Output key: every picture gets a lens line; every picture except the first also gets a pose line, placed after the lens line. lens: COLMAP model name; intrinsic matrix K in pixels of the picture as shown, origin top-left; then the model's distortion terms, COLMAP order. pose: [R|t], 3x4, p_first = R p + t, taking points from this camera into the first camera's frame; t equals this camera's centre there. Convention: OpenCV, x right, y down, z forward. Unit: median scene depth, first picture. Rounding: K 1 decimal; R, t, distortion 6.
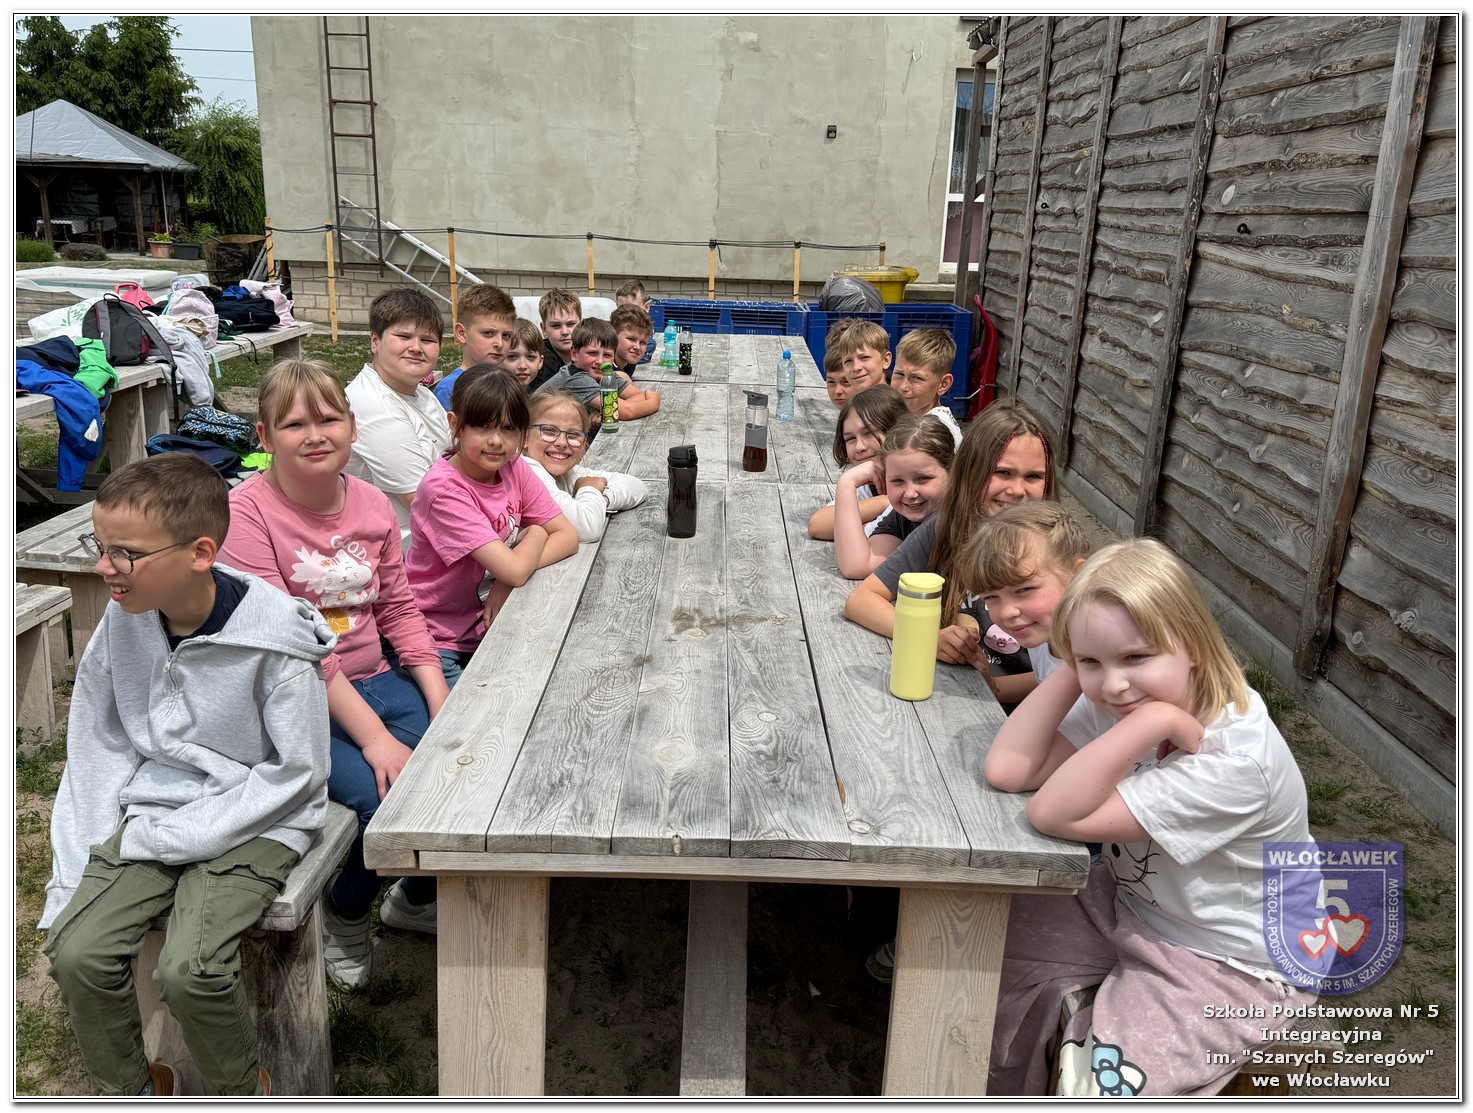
lens RADIAL K [[1207.3, 0, 734.8], [0, 1207.3, 563.4], [0, 0, 1]] dist [0.012624, -0.030096]
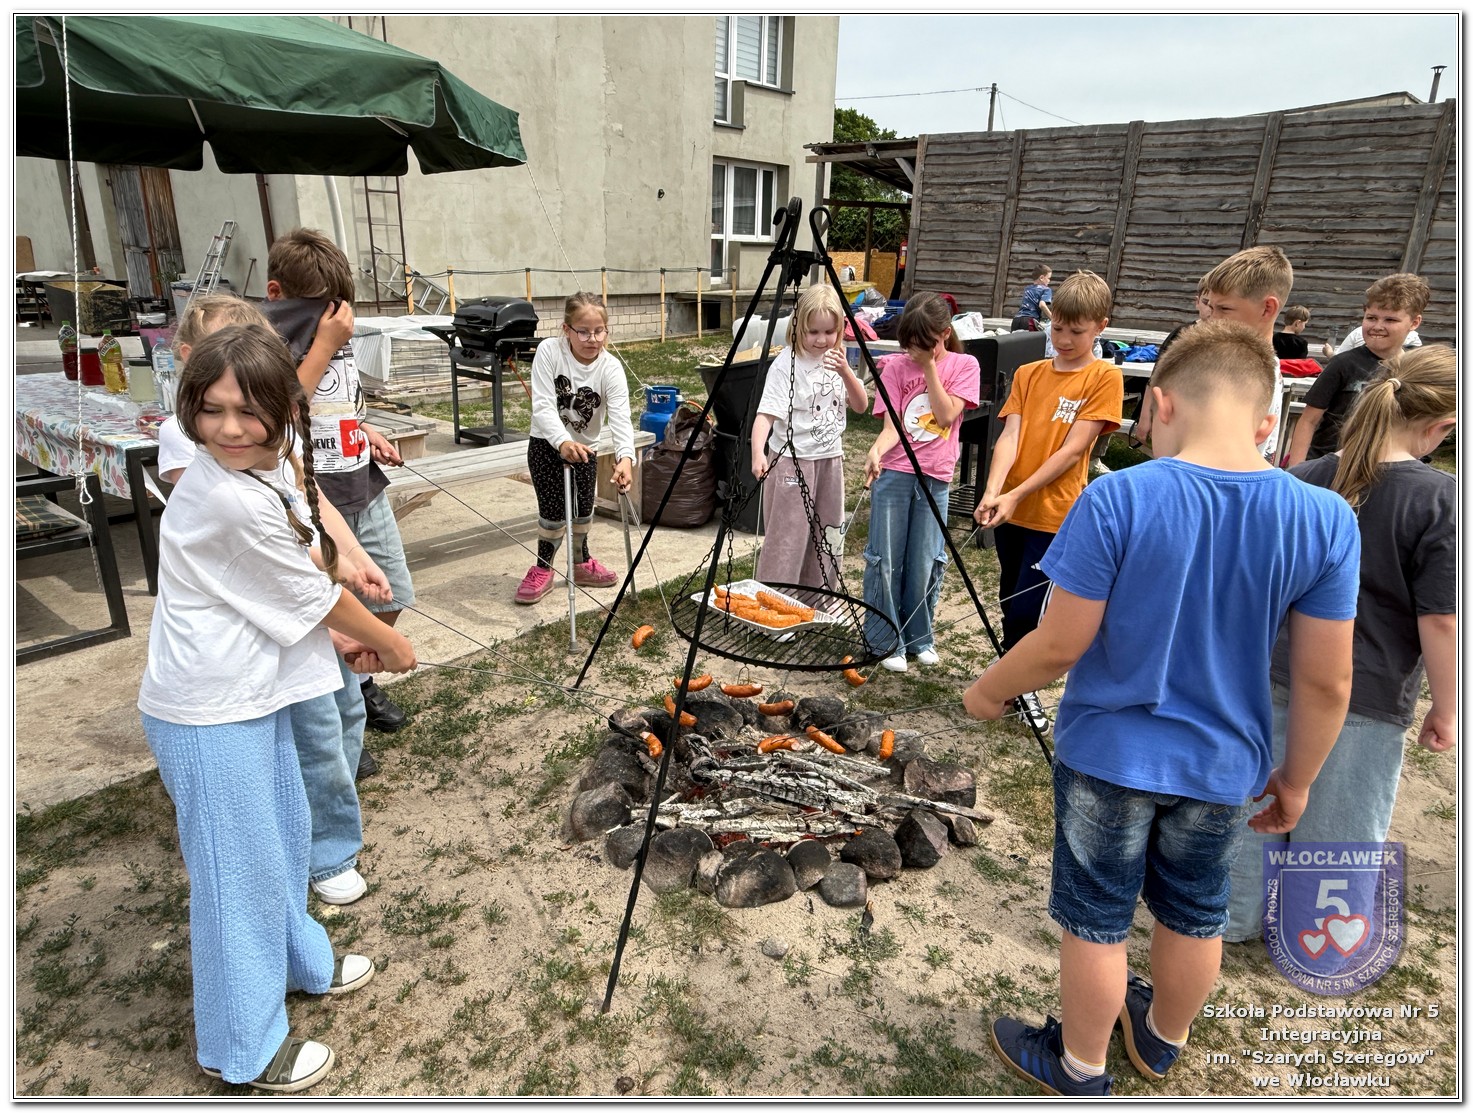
lens RADIAL K [[928.6, 0, 740.3], [0, 928.6, 567.8], [0, 0, 1]] dist [0.001278, -0.000167]
pose [[0.656120, -0.269030, 0.705074, -1.858885], [0.215899, 0.962164, 0.166217, -0.170434], [-0.723115, 0.043167, 0.689378, 0.311623]]
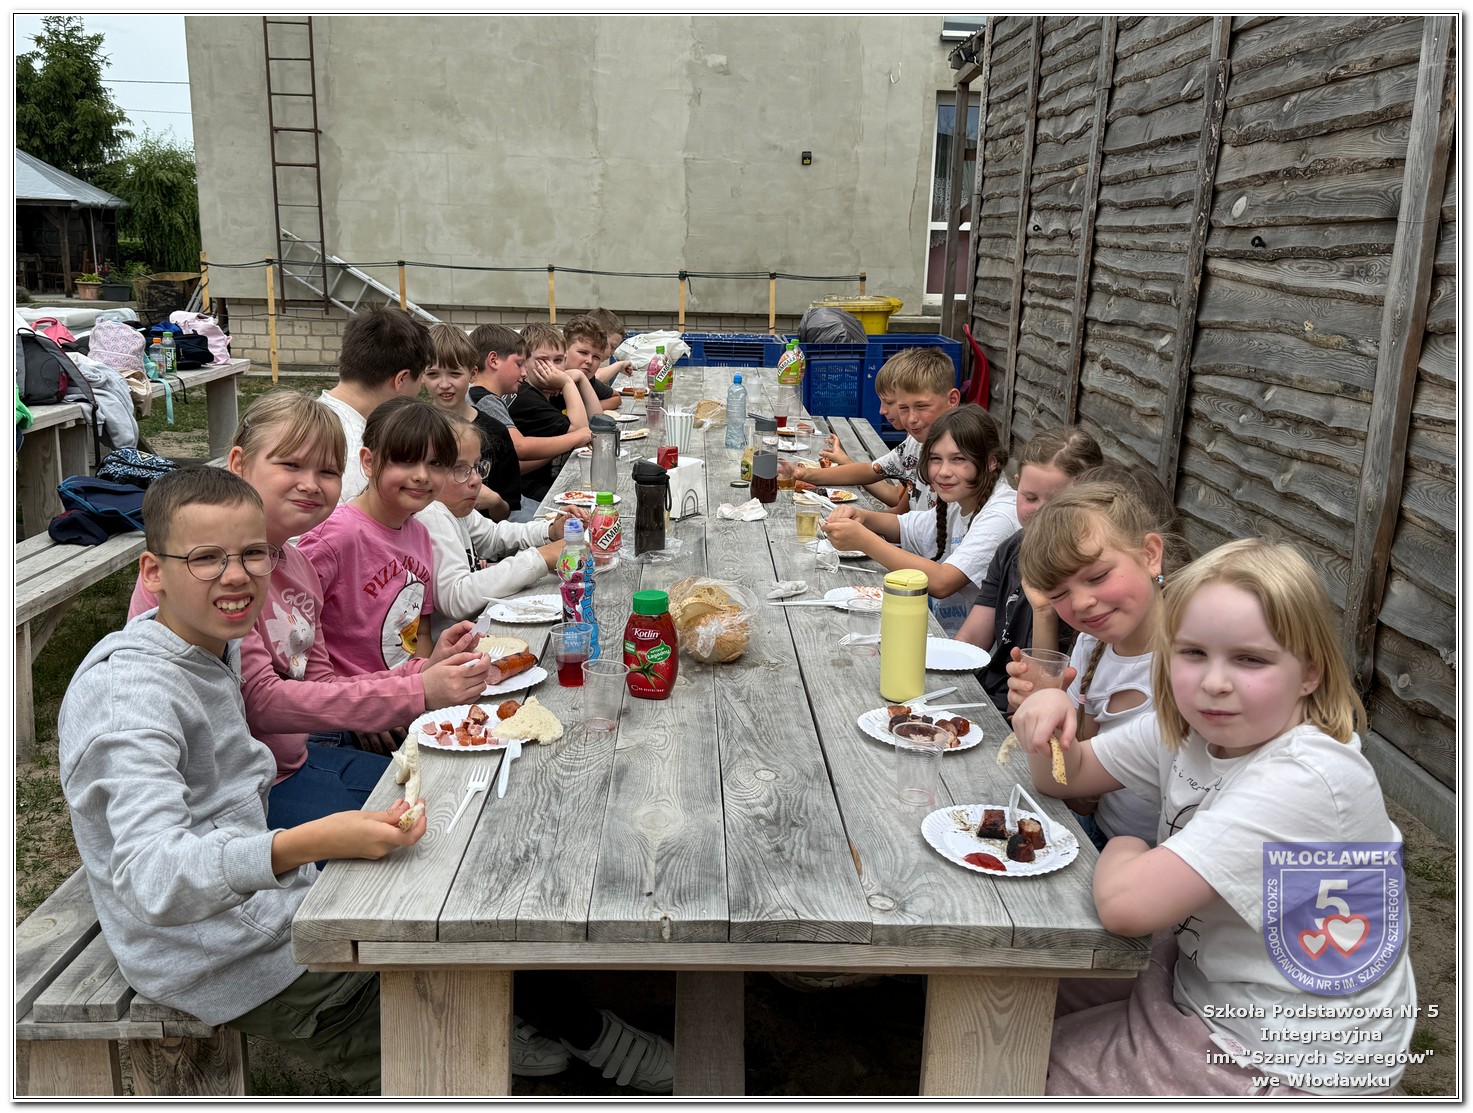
lens RADIAL K [[1287.8, 0, 735.8], [0, 1287.8, 554.3], [0, 0, 1]] dist [0.013361, -0.006986]
pose [[0.999659, -0.013866, 0.022150, -0.003763], [0.014957, 0.998642, -0.049912, 0.004591], [-0.021428, 0.050226, 0.998508, 0.022306]]
